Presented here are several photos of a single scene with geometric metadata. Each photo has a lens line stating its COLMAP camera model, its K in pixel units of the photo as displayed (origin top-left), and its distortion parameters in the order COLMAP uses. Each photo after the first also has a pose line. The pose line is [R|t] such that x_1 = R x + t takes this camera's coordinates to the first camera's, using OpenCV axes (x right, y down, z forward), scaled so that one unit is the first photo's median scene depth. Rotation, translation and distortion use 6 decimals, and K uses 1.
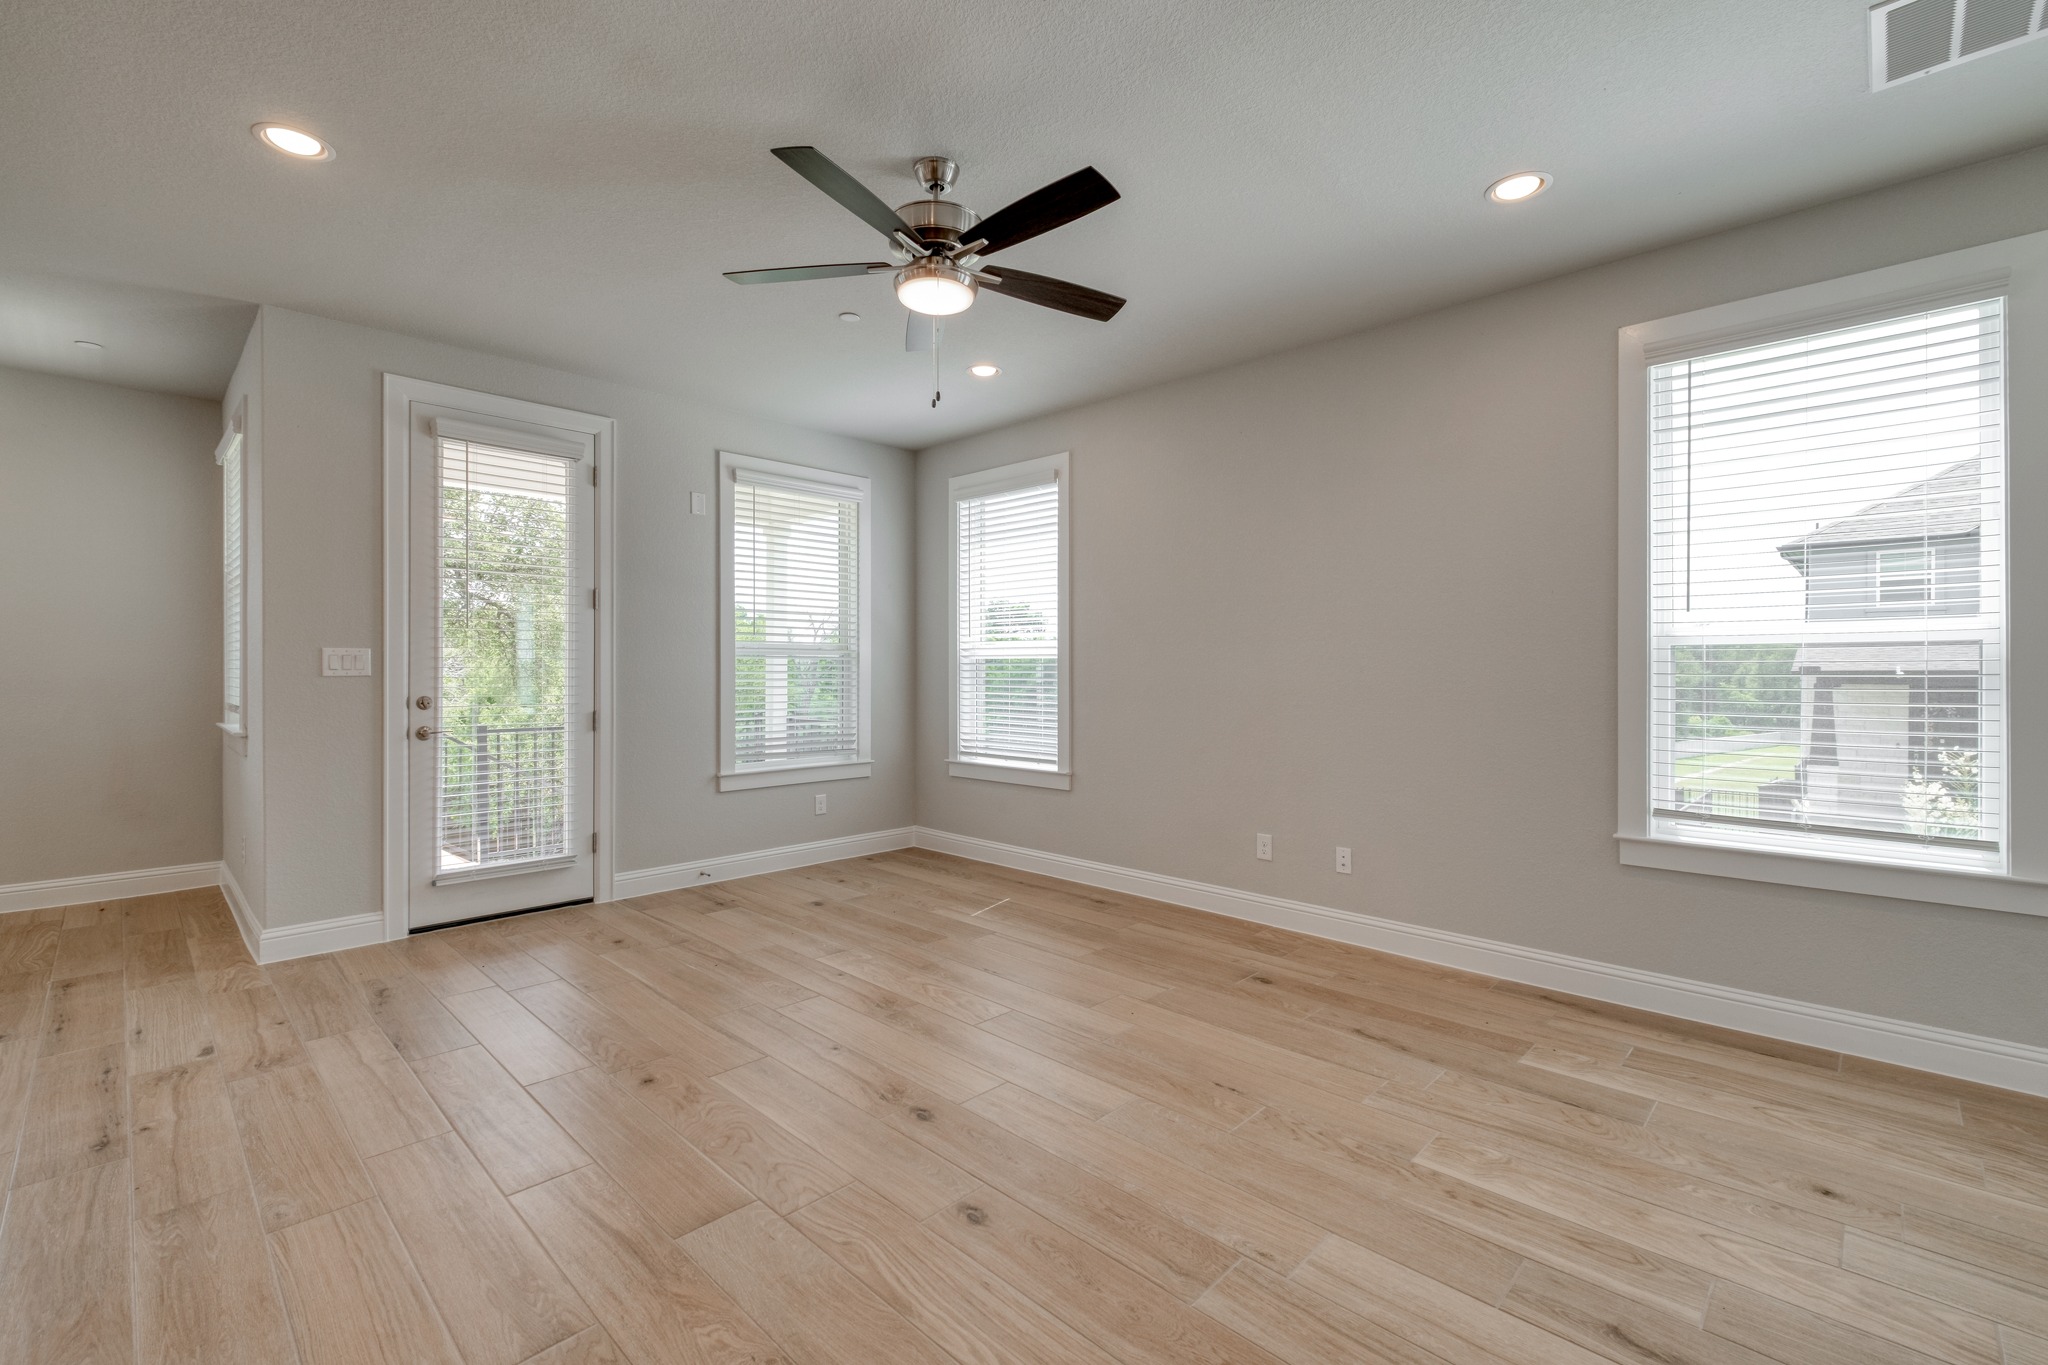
lens RADIAL K [[880.9, 0, 1023.4], [0, 880.9, 673.4], [0, 0, 1]] dist [0.003525, -0.001640]
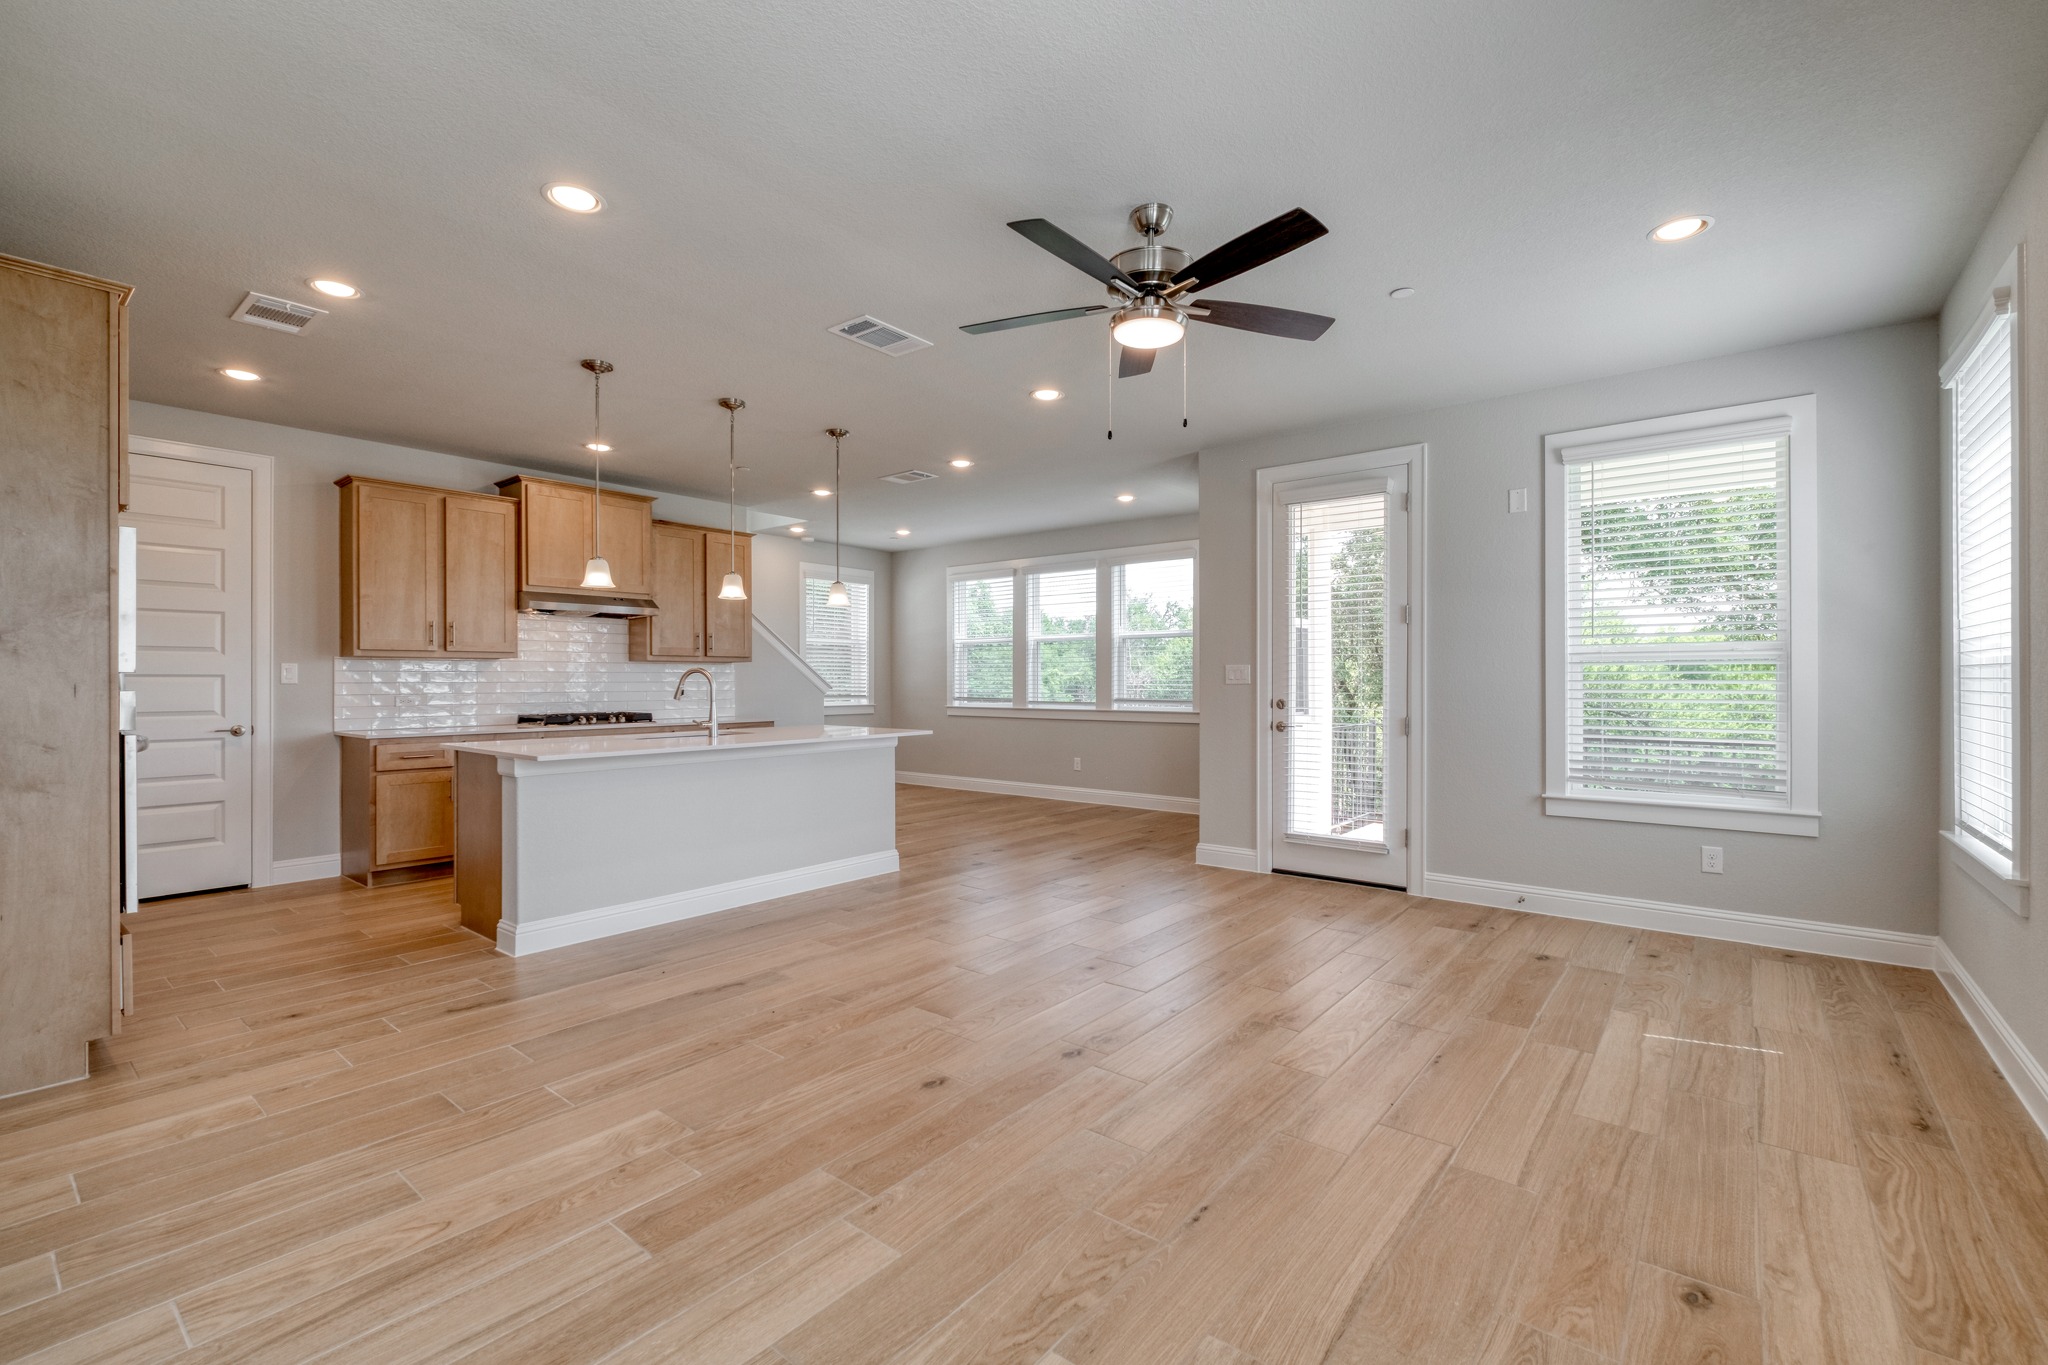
lens RADIAL K [[876.0, 0, 1028.8], [0, 876.0, 683.7], [0, 0, 1]] dist [0.002824, 0.000012]
pose [[0.094935, 0.002152, -0.995481, 0.623396], [-0.002268, 0.999996, 0.001946, 0.000314], [0.995481, 0.002073, 0.094939, 0.491417]]
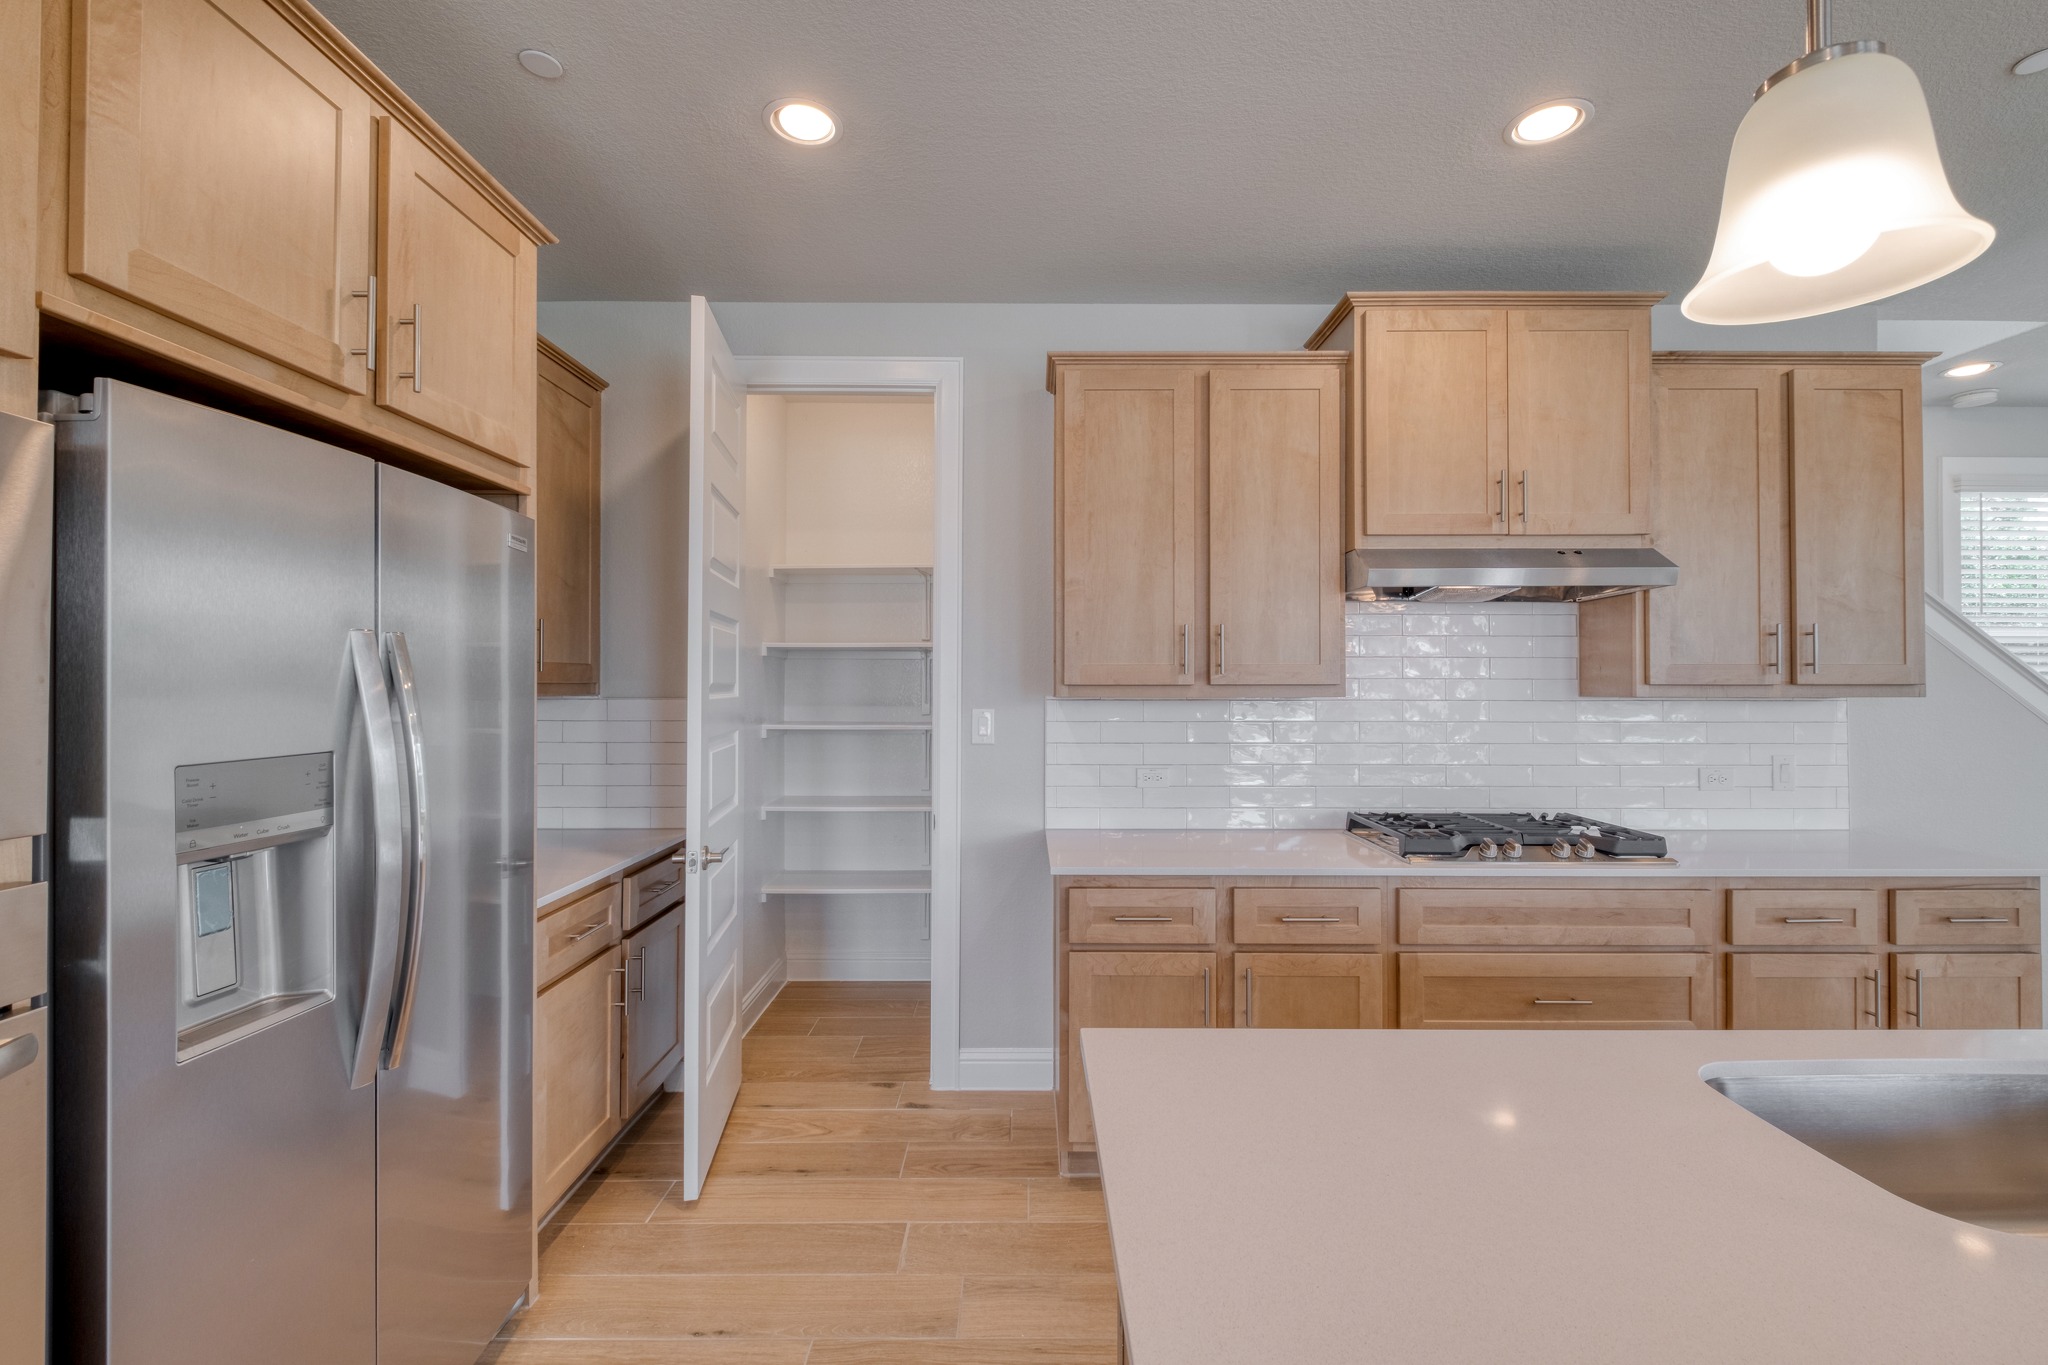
lens RADIAL K [[885.9, 0, 1028.9], [0, 885.9, 678.0], [0, 0, 1]] dist [0.002777, -0.000465]
pose [[-0.714160, -0.008399, -0.699933, -0.269215], [-0.005348, 0.999964, -0.006542, -0.046731], [0.699963, -0.000929, -0.714179, 0.095266]]
